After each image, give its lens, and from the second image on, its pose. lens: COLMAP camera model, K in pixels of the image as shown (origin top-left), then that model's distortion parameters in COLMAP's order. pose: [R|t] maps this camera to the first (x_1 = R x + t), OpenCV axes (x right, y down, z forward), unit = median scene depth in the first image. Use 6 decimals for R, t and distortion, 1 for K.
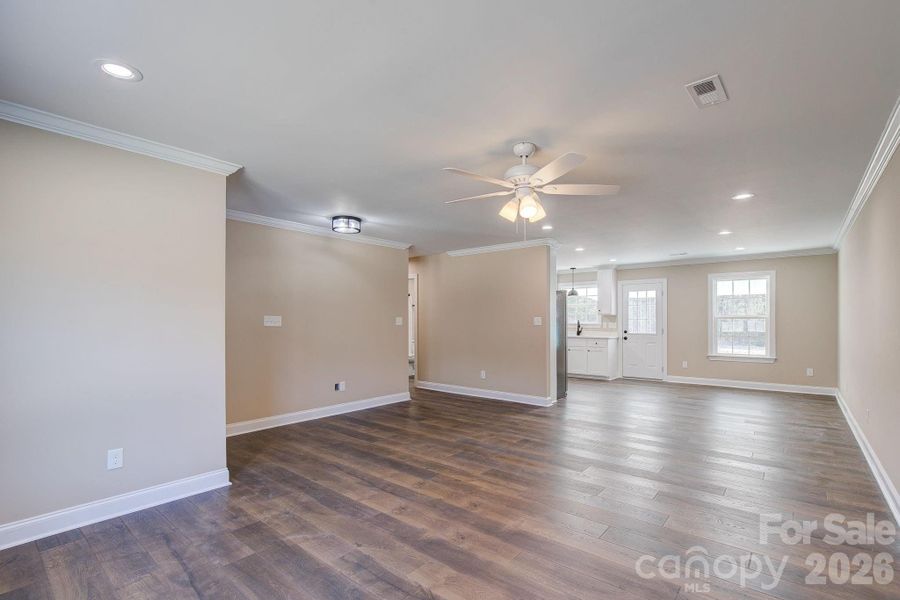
lens RADIAL K [[415.8, 0, 452.9], [0, 415.8, 311.4], [0, 0, 1]] dist [-0.007768, -0.000084]
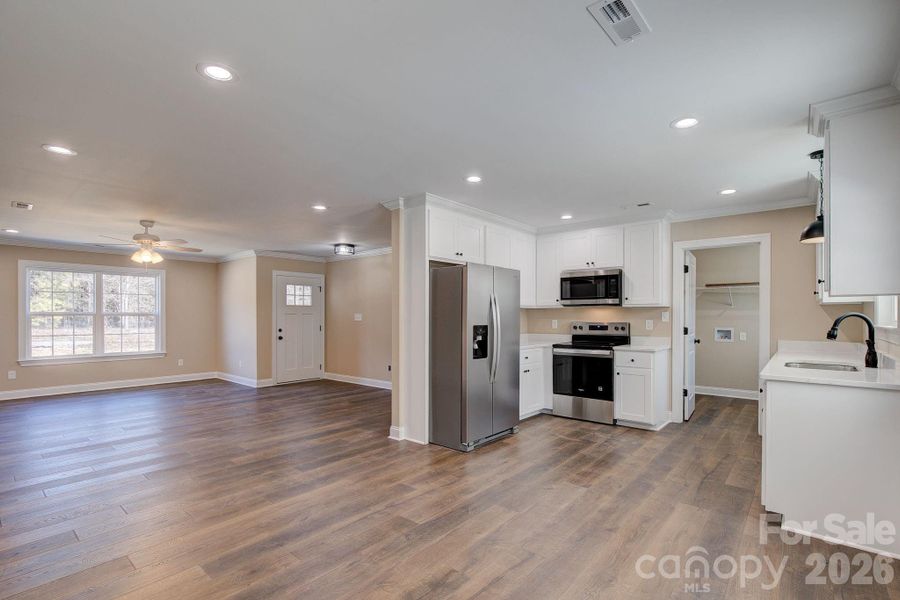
lens RADIAL K [[419.2, 0, 450.1], [0, 419.2, 320.7], [0, 0, 1]] dist [-0.001801, 0.000491]
pose [[-0.017829, 0.009428, -0.999797, 1.074343], [0.025049, 0.999646, 0.008980, 0.028321], [0.999527, -0.024883, -0.018059, 1.281673]]
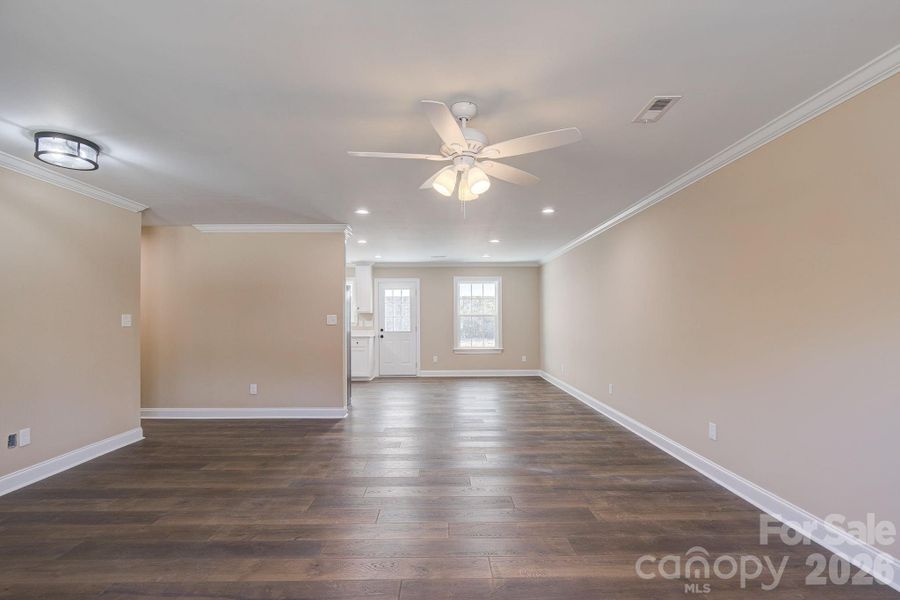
lens RADIAL K [[427.3, 0, 445.6], [0, 427.3, 303.6], [0, 0, 1]] dist [-0.005396, -0.000386]
pose [[0.762618, 0.019032, 0.646569, -0.220330], [-0.009594, 0.999790, -0.018113, 0.005116], [-0.646778, 0.007610, 0.762641, 0.208497]]
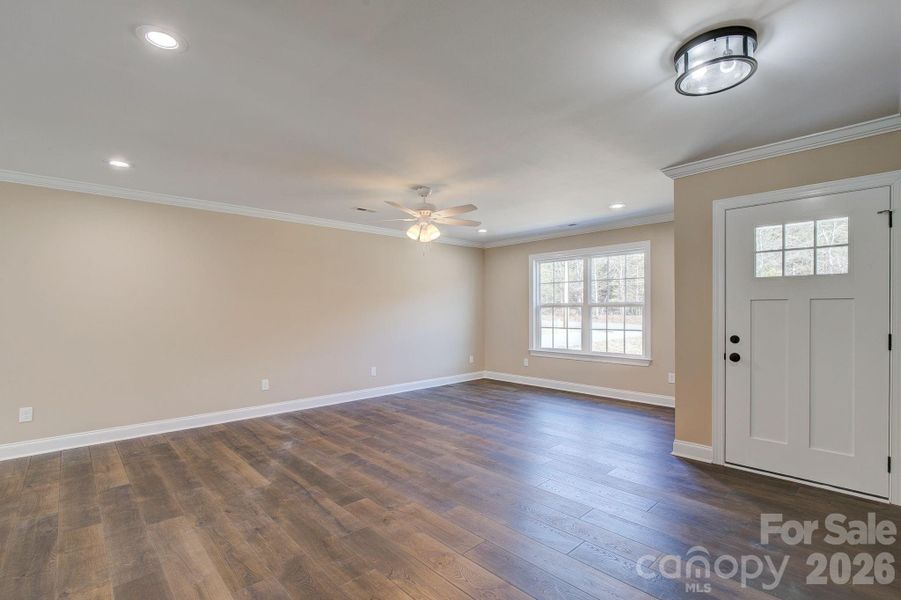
lens RADIAL K [[416.3, 0, 453.4], [0, 416.3, 311.5], [0, 0, 1]] dist [-0.007768, -0.000084]
pose [[-0.993009, 0.005615, 0.117905, -0.051547], [0.003343, 0.999805, -0.019466, 0.030017], [-0.117991, -0.018936, -0.992834, 1.314550]]
